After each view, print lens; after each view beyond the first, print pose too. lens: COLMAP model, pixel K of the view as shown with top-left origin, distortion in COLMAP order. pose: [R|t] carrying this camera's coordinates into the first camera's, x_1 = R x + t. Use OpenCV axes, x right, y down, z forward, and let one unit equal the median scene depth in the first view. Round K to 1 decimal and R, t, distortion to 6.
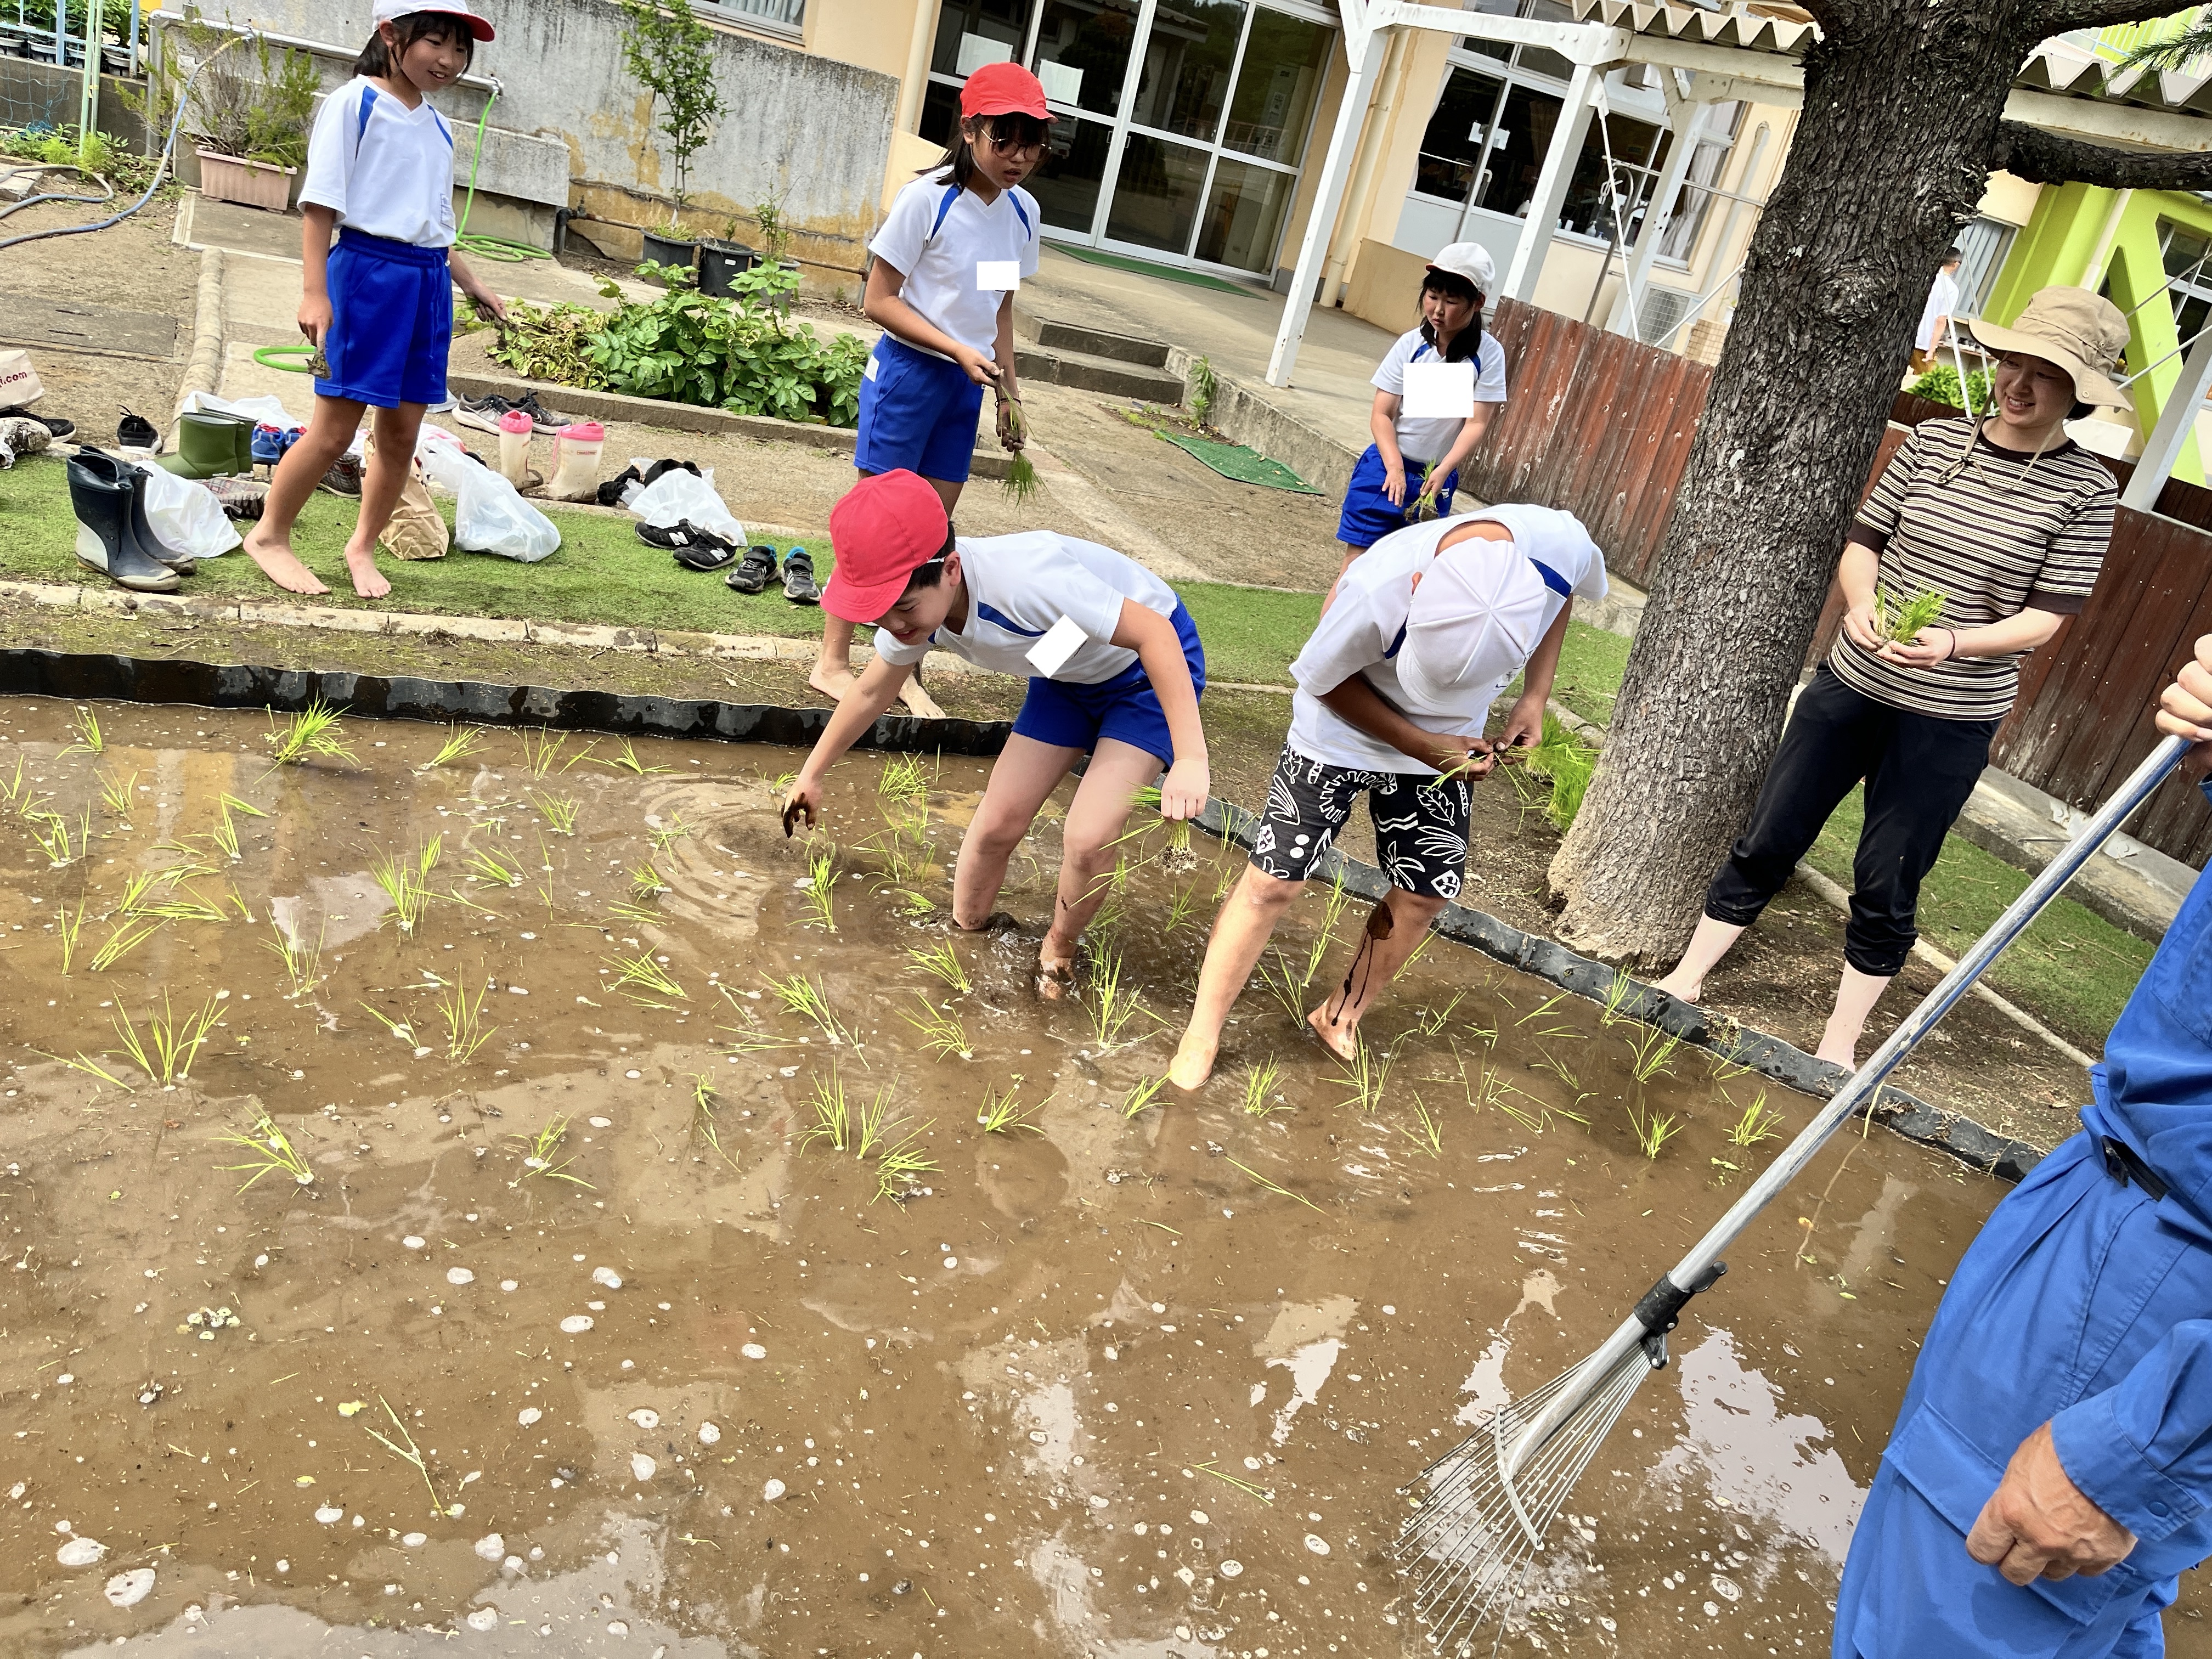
lens RADIAL K [[1681.3, 0, 1095.3], [0, 1681.3, 840.4], [0, 0, 1]] dist [0.116535, -0.165897]
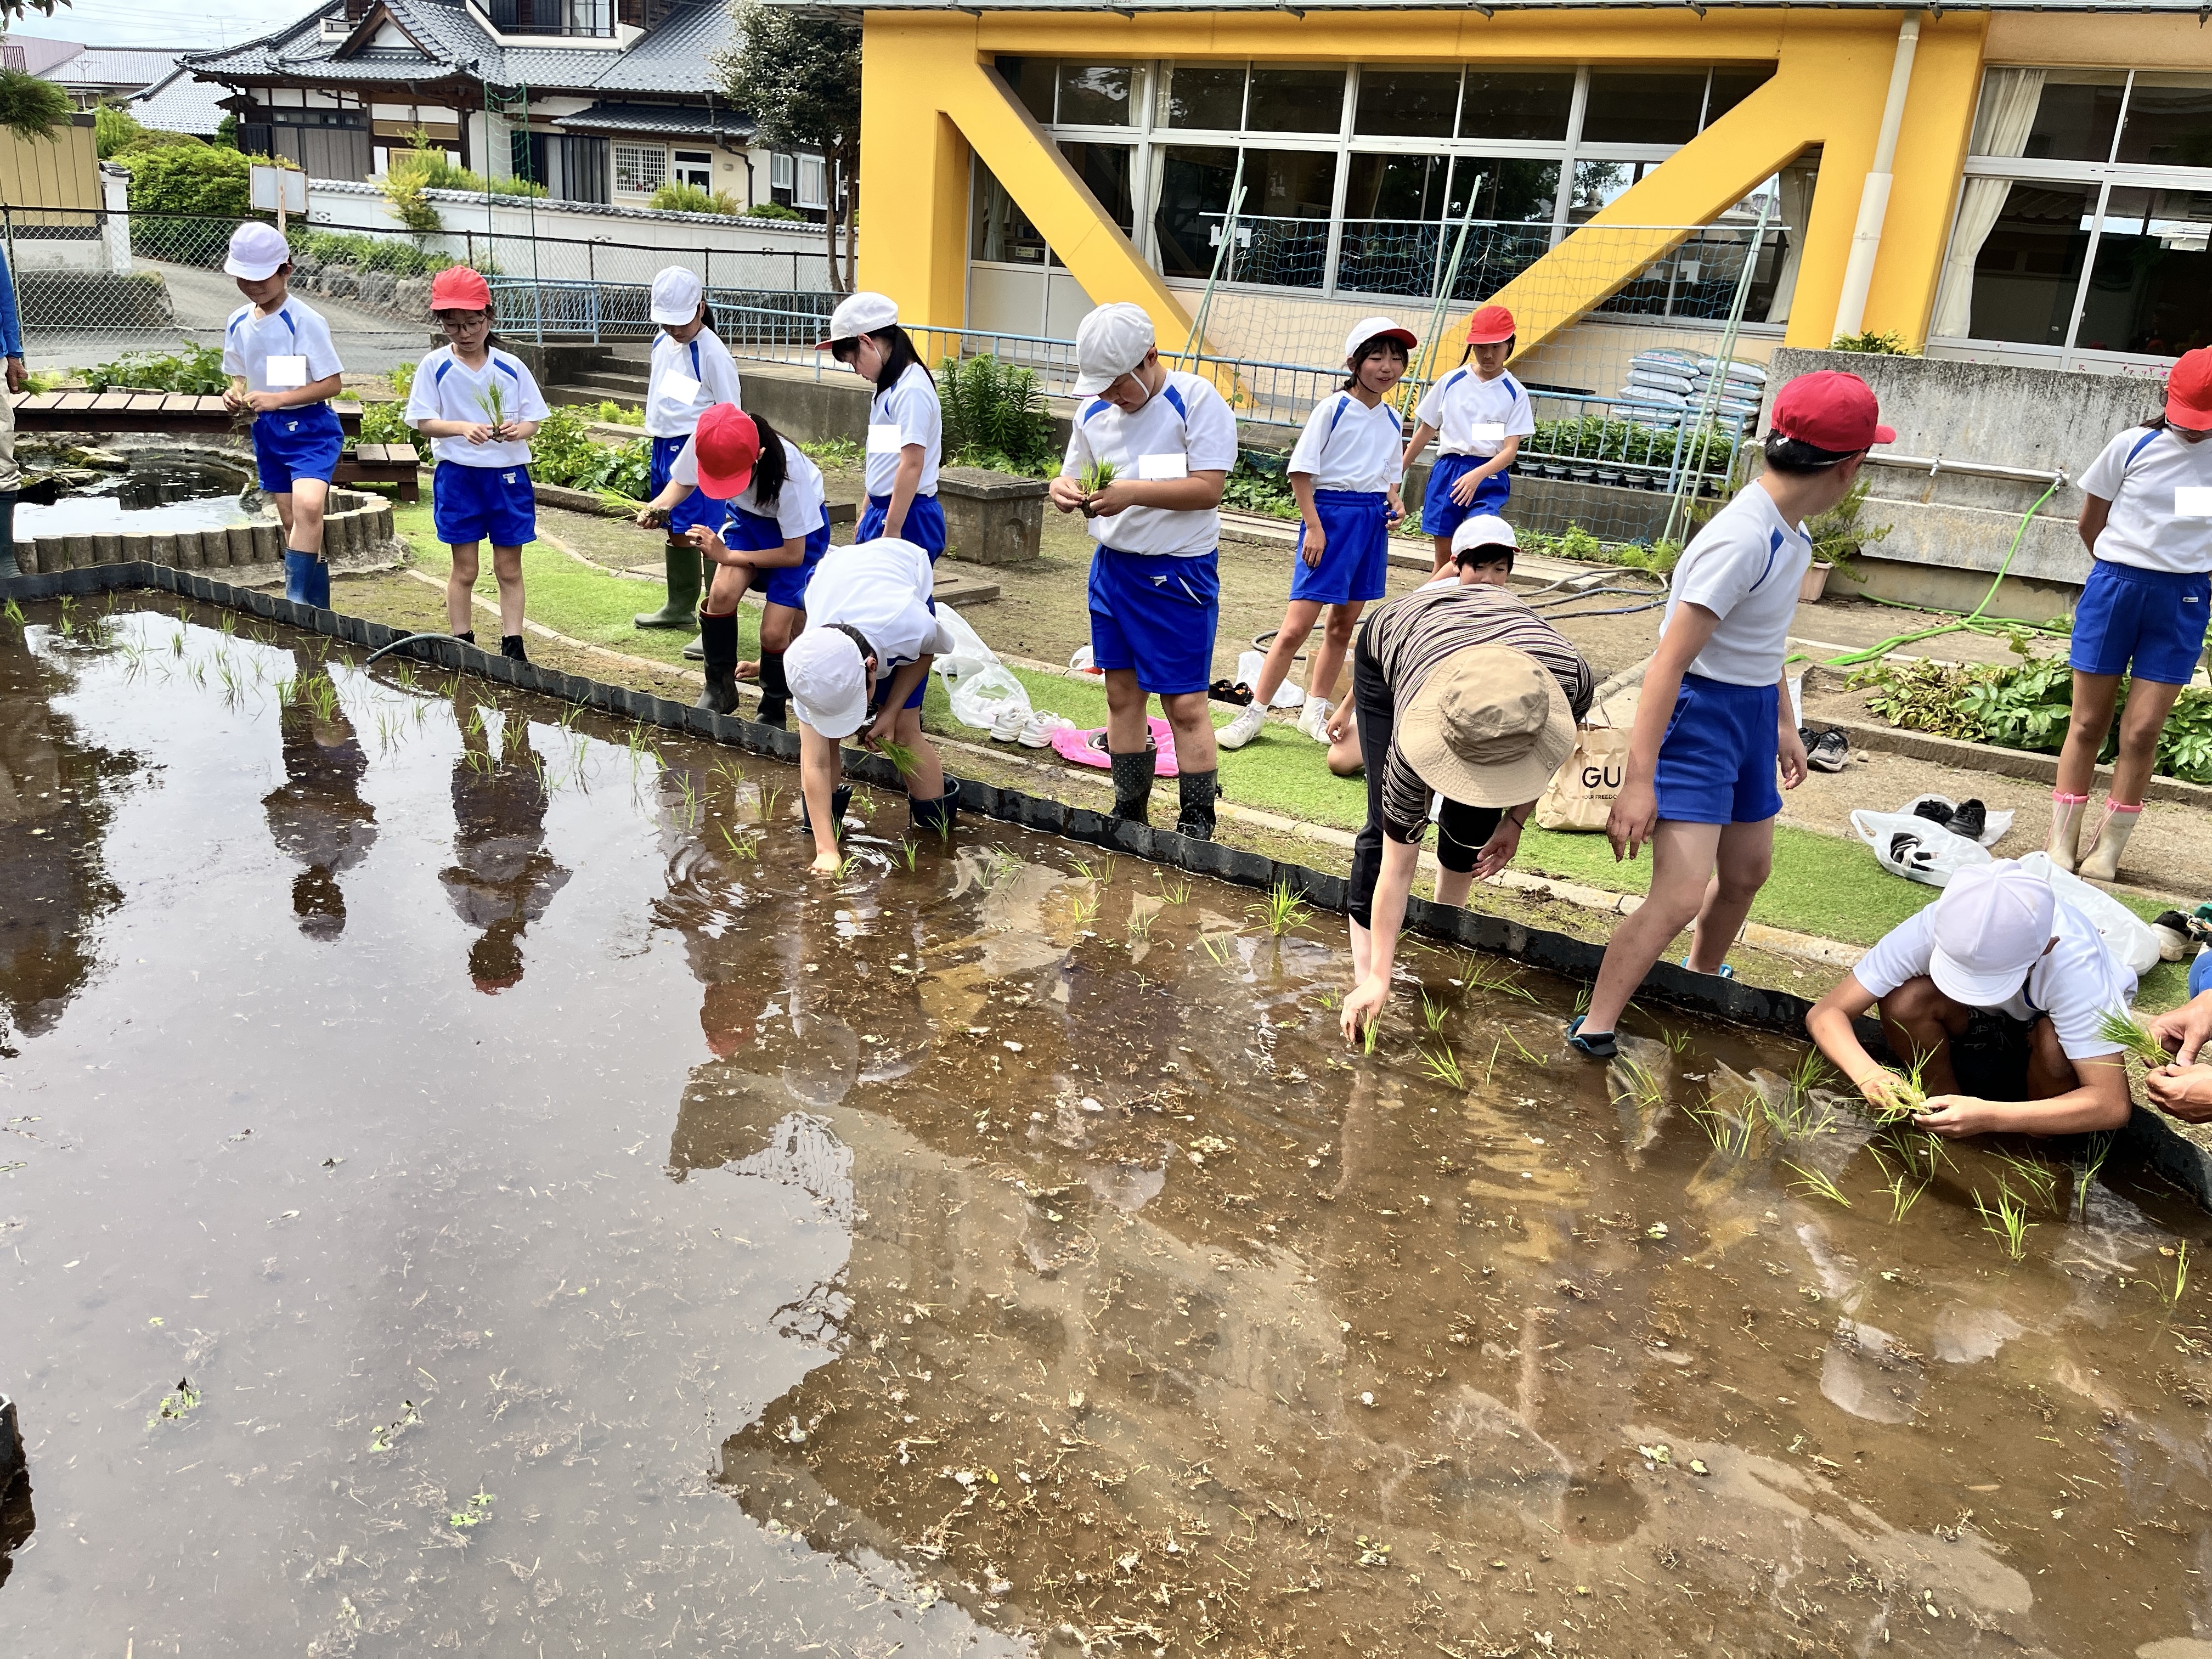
lens RADIAL K [[1681.3, 0, 1095.3], [0, 1681.3, 840.4], [0, 0, 1]] dist [0.116535, -0.165897]
pose [[0.537272, 0.078045, -0.839790, 0.222629], [-0.293270, 0.950863, -0.099257, 0.023890], [0.790779, 0.299614, 0.533760, 0.103070]]
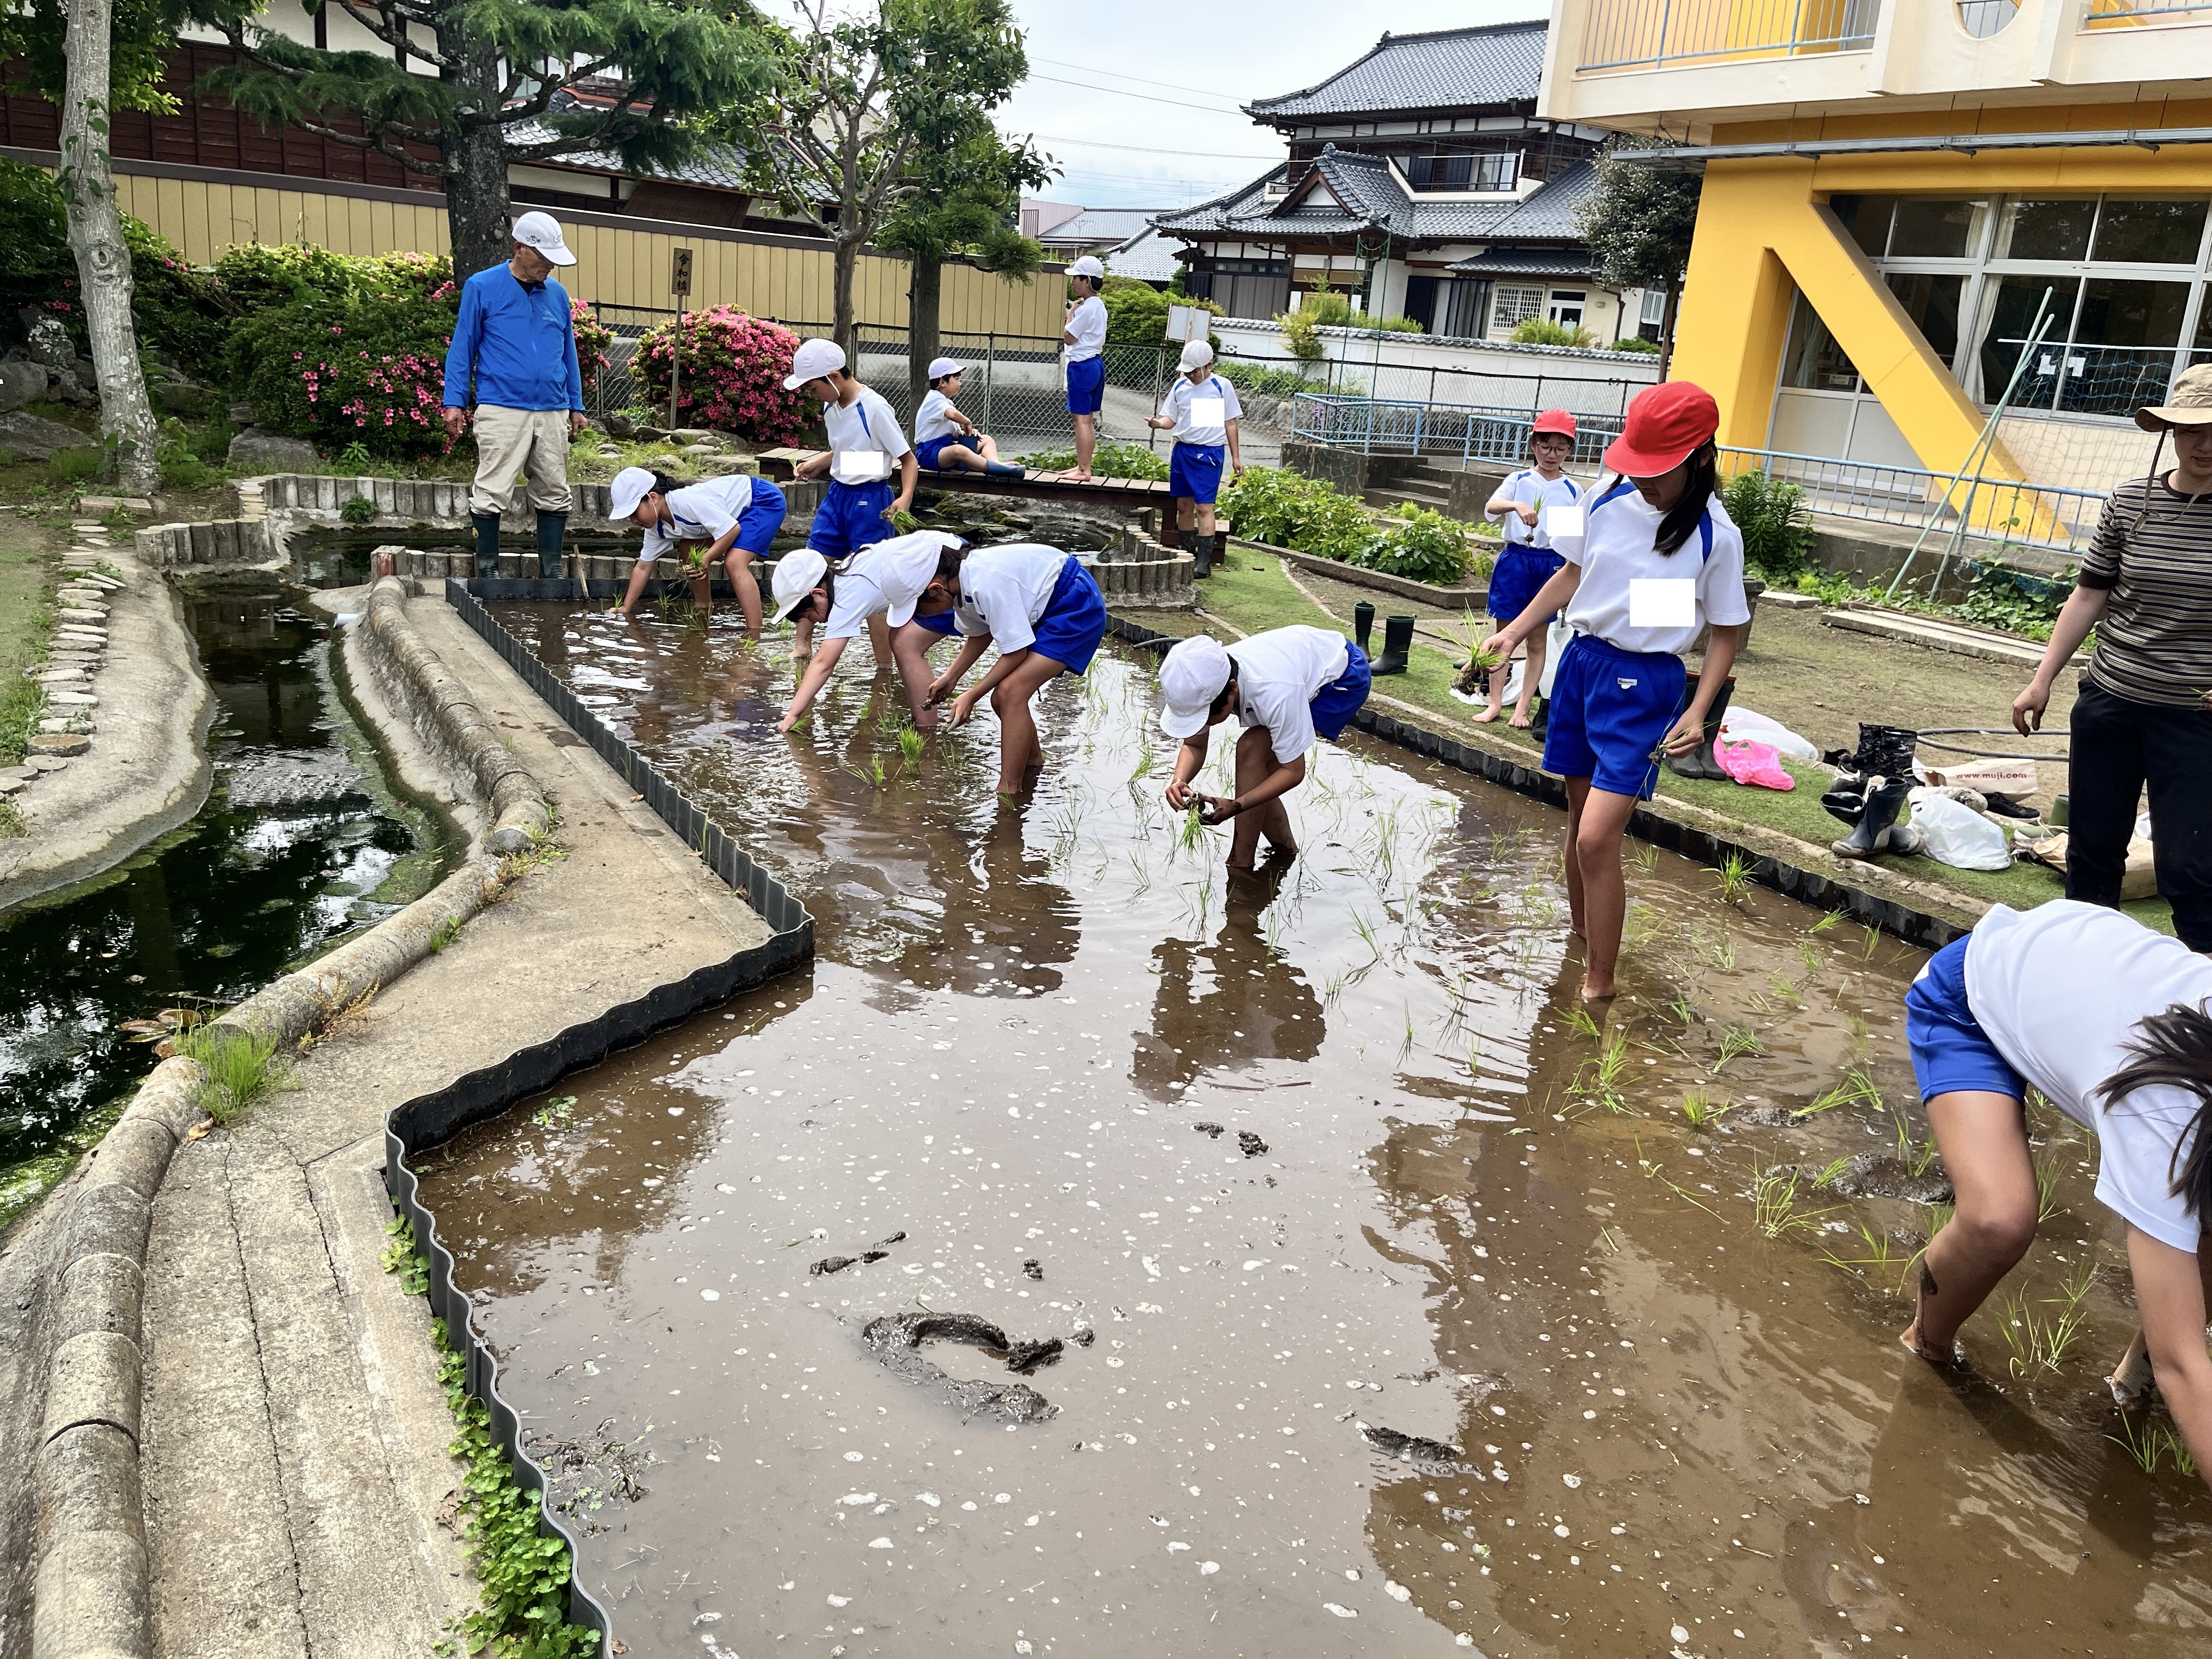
lens RADIAL K [[1688.0, 0, 1106.0], [0, 1688.0, 829.5], [0, 0, 1]] dist [0.029657, 0.001512]
pose [[0.098271, 0.059809, -0.993361, 0.390507], [-0.464158, 0.885722, 0.007410, 0.055986], [0.880284, 0.460348, 0.114802, 0.137992]]
